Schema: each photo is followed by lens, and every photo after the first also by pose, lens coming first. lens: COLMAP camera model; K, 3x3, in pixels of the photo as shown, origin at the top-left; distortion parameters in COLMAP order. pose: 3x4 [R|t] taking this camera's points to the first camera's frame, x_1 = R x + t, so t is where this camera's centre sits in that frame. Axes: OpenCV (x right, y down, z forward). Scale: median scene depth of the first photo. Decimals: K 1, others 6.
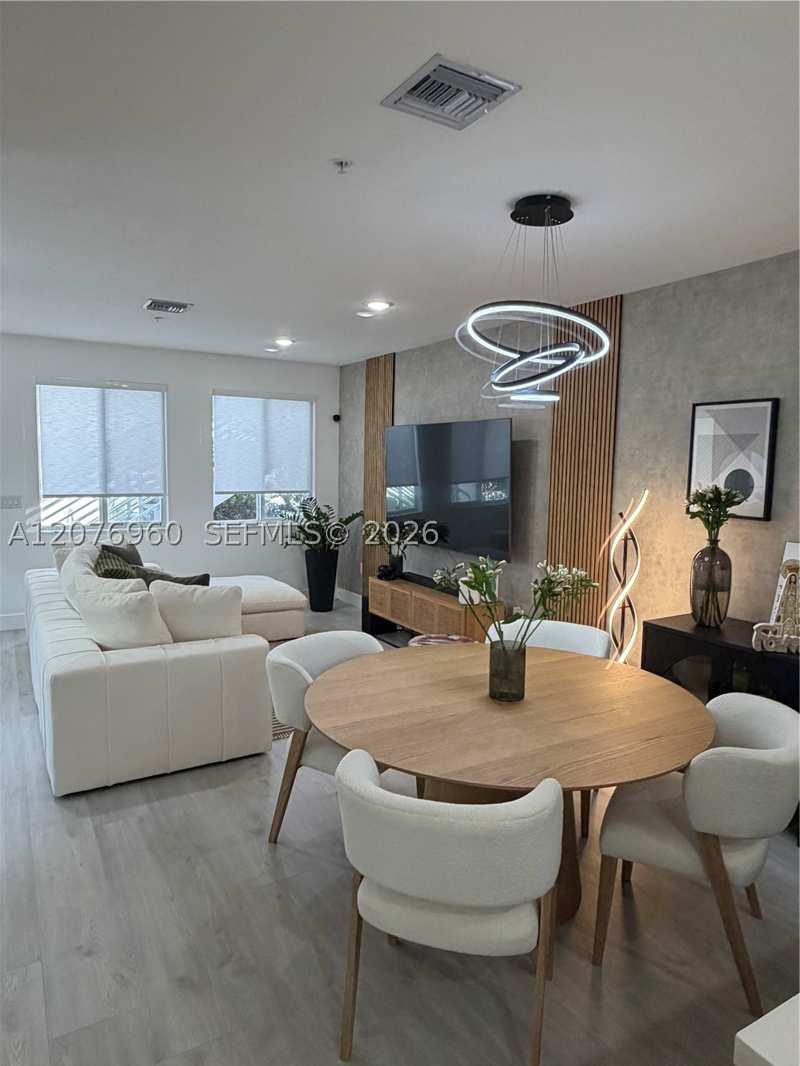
lens RADIAL K [[682.2, 0, 399.5], [0, 682.2, 531.0], [0, 0, 1]] dist [-0.003680, 0.002970]
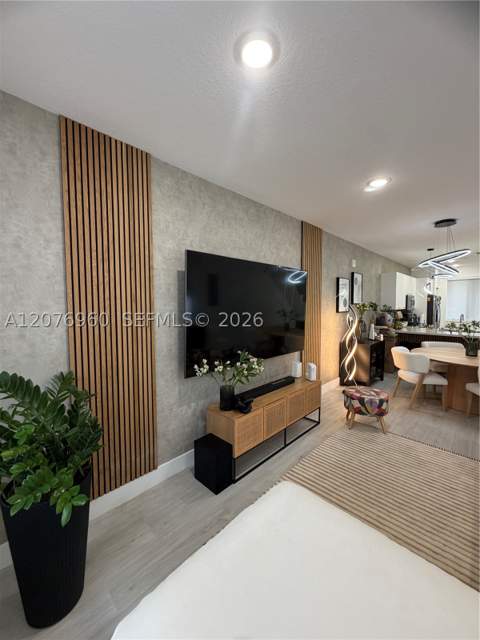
lens RADIAL K [[254.3, 0, 241.5], [0, 254.3, 318.4], [0, 0, 1]] dist [0.000561, -0.001006]
pose [[-0.261758, -0.073783, 0.962309, -0.459375], [0.094715, 0.990297, 0.101692, -0.125866], [-0.960475, 0.117764, -0.252230, 1.360570]]
